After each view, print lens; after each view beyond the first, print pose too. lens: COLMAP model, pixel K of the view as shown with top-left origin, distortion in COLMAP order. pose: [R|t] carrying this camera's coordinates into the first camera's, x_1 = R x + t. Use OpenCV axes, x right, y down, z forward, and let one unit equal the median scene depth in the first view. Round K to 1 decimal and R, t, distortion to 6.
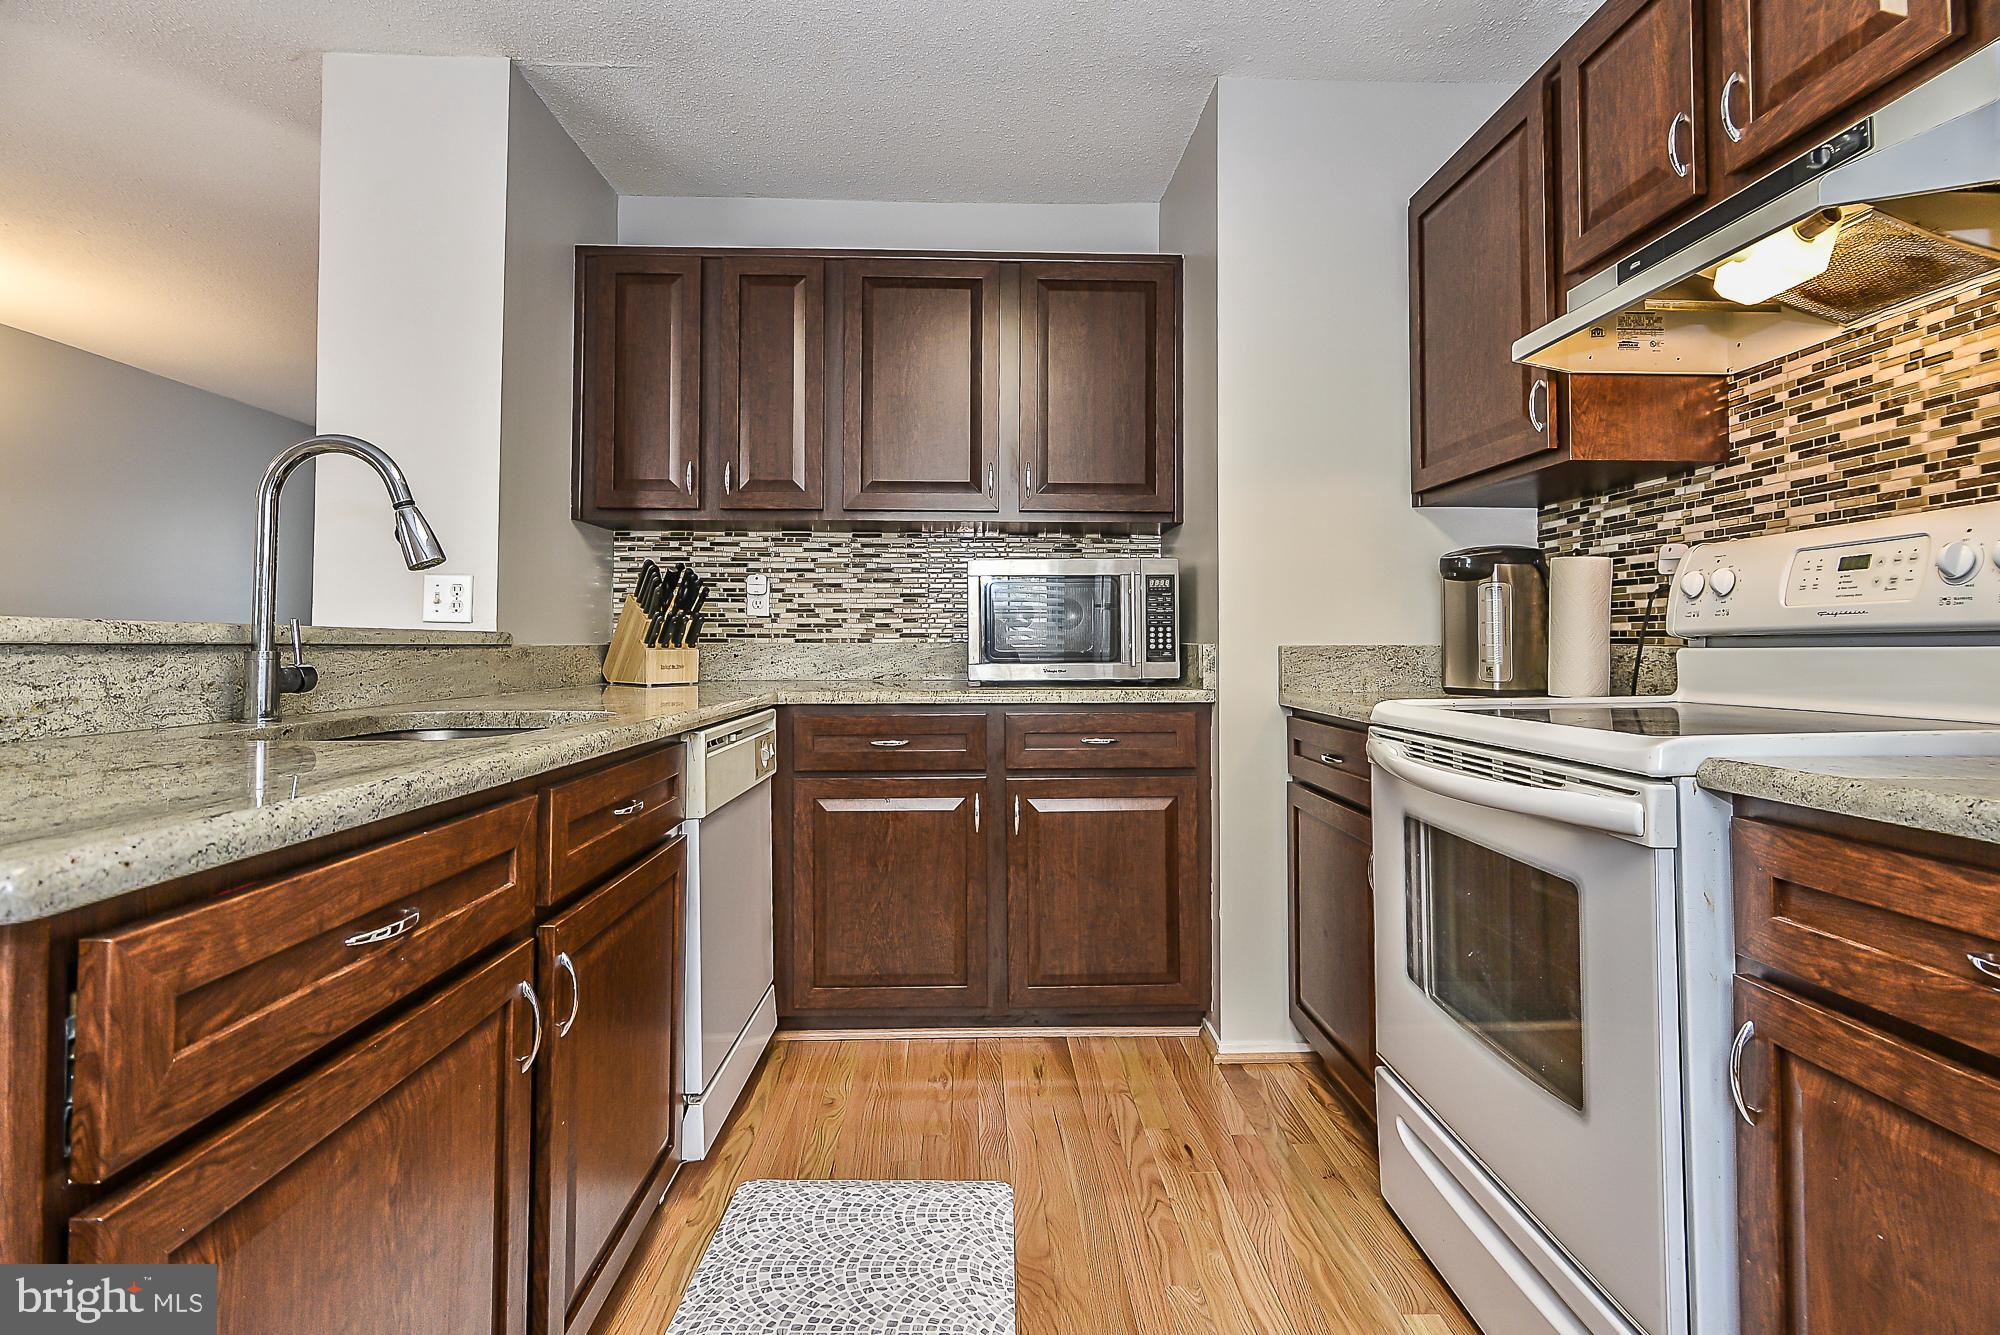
lens RADIAL K [[976.3, 0, 1008.7], [0, 976.3, 662.5], [0, 0, 1]] dist [-0.016873, 0.000681]
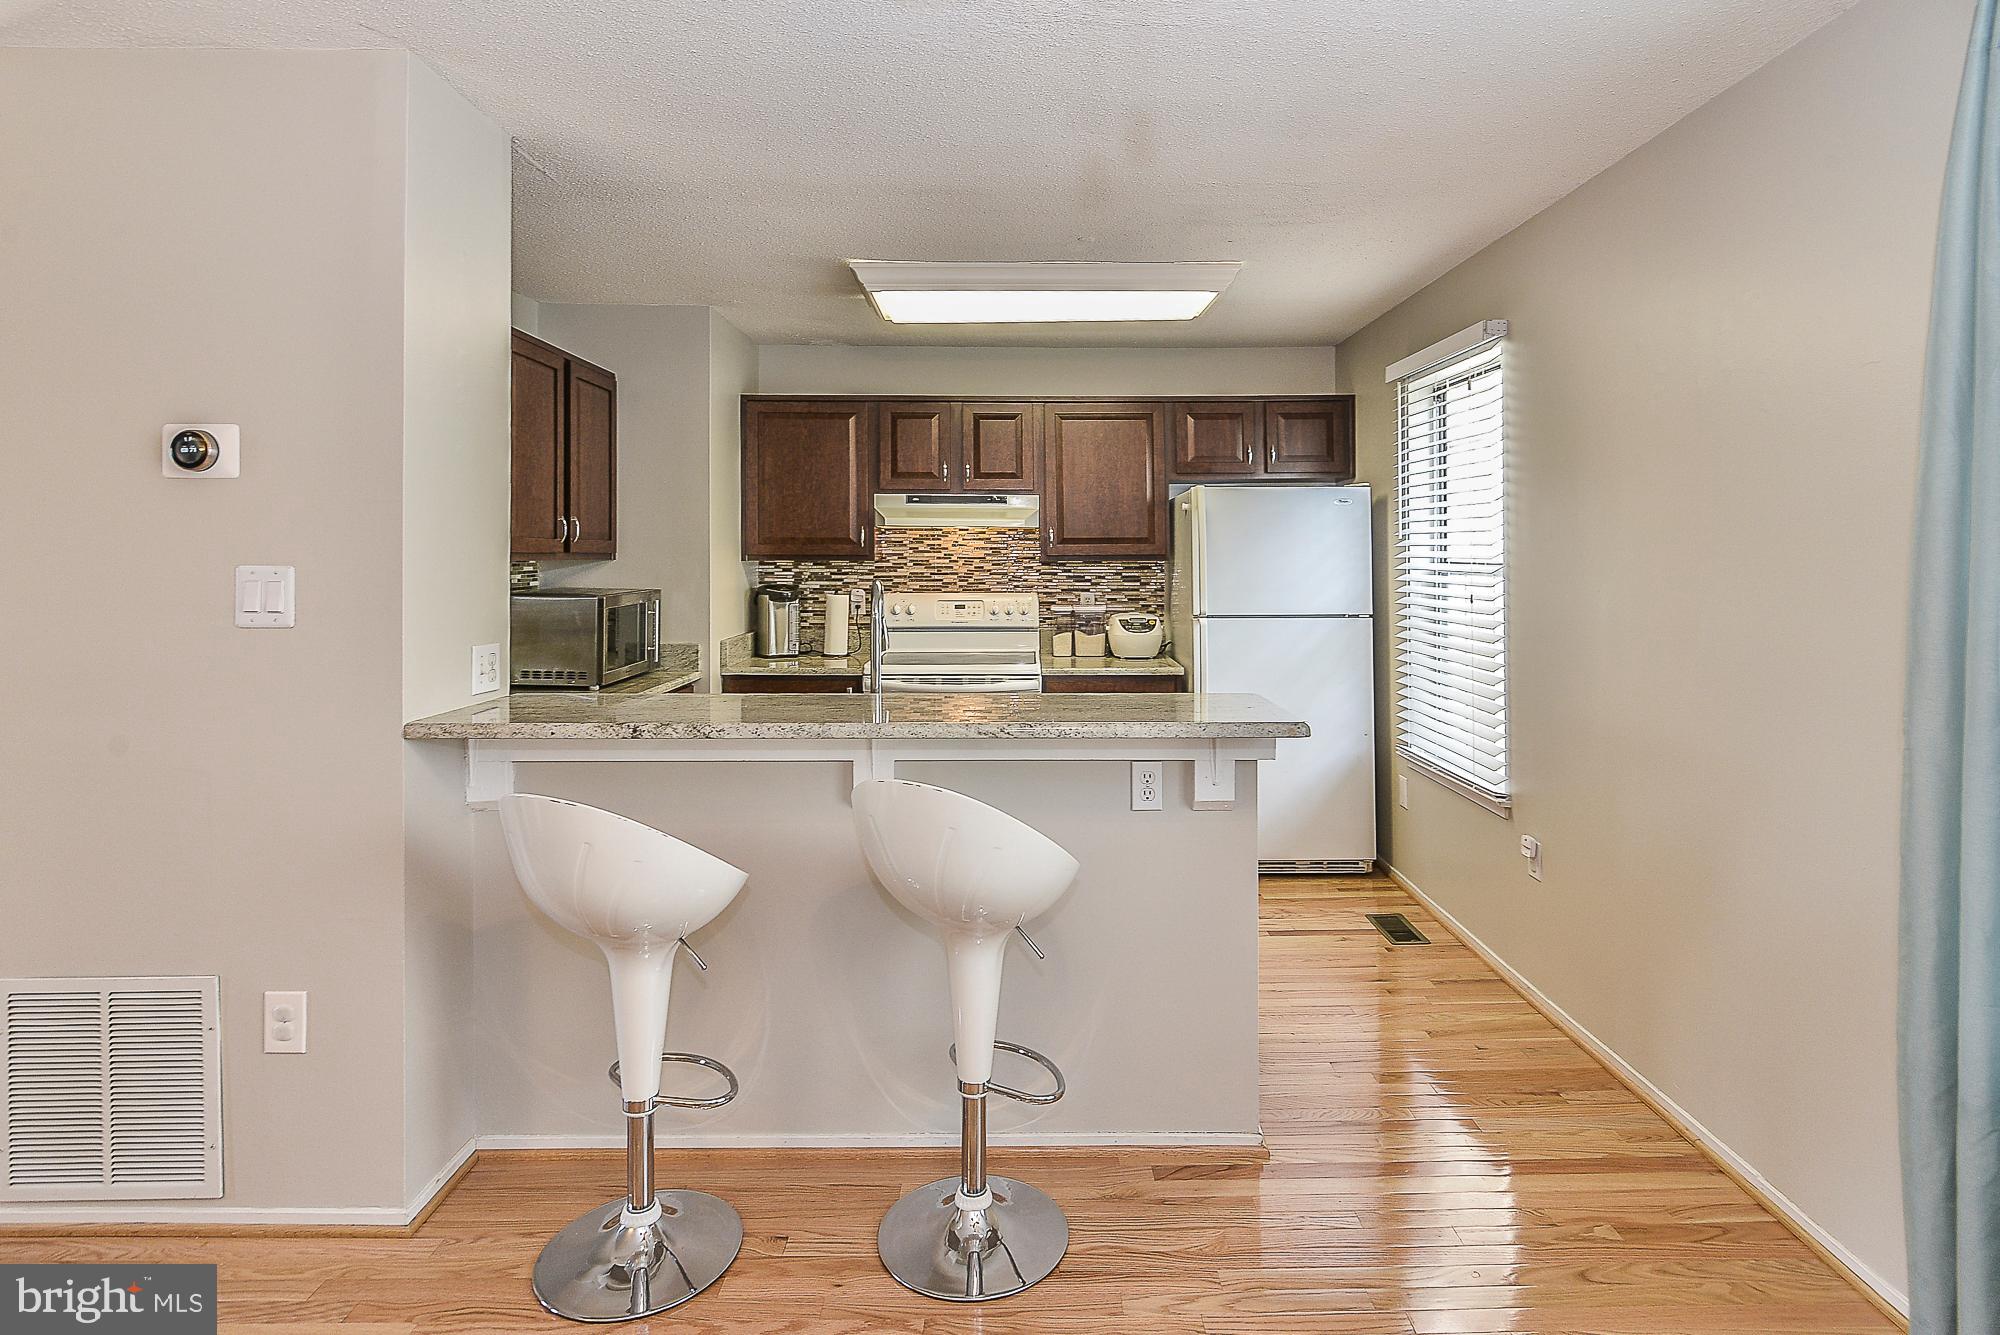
lens RADIAL K [[1019.9, 0, 1000.0], [0, 1019.9, 667.5], [0, 0, 1]] dist [-0.014332, -0.000372]
pose [[0.005830, -0.108463, 0.994083, -2.266237], [0.014342, 0.994007, 0.108370, -0.236676], [-0.999880, 0.013625, 0.007351, 0.729435]]
